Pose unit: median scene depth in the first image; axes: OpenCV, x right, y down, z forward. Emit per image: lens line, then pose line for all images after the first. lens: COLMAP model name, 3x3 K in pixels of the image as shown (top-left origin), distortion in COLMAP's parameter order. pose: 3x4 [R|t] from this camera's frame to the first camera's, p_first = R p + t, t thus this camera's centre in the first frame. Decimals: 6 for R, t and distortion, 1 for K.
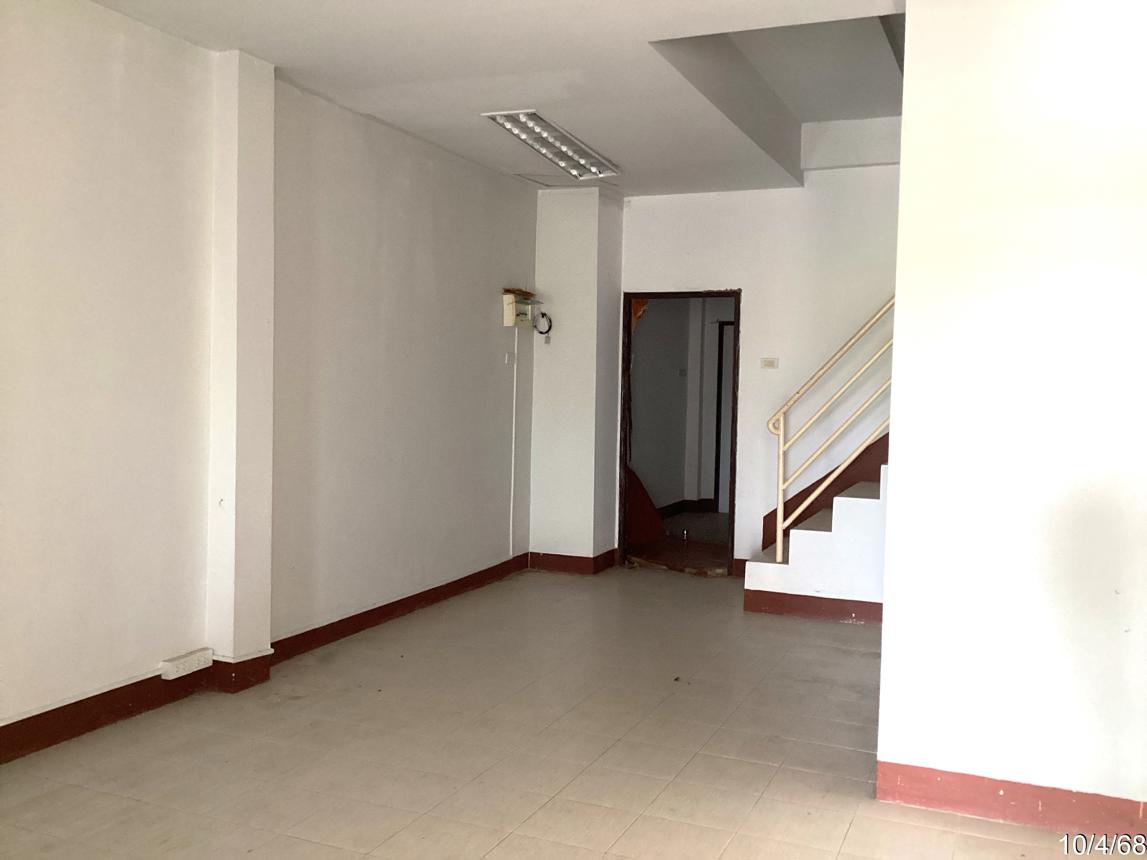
lens RADIAL K [[1031.0, 0, 573.5], [0, 1031.0, 430.0], [0, 0, 1]] dist [0.016020, -0.000794]
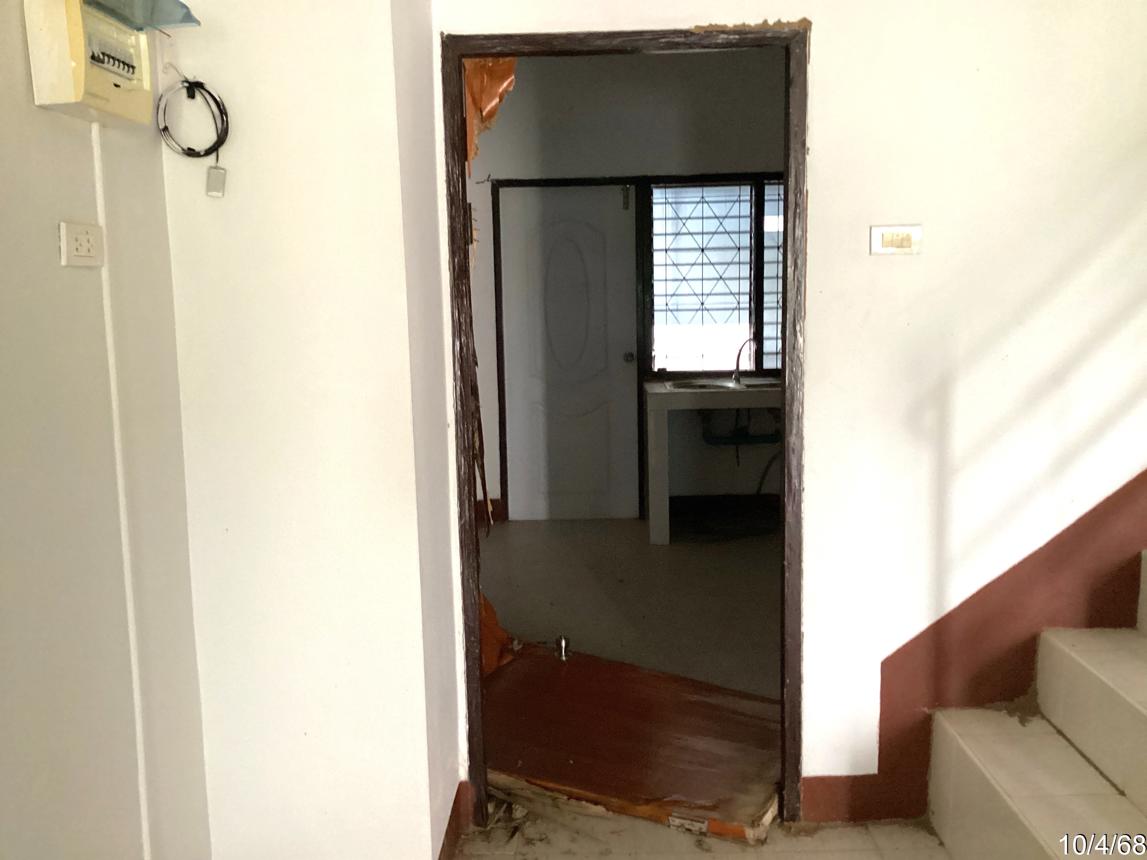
lens RADIAL K [[1031.0, 0, 573.5], [0, 1031.0, 430.0], [0, 0, 1]] dist [0.016020, -0.000794]
pose [[0.928317, -0.090247, 0.360669, -0.043208], [0.055519, 0.992864, 0.105536, -0.042556], [-0.367620, -0.077947, 0.926704, 0.690205]]
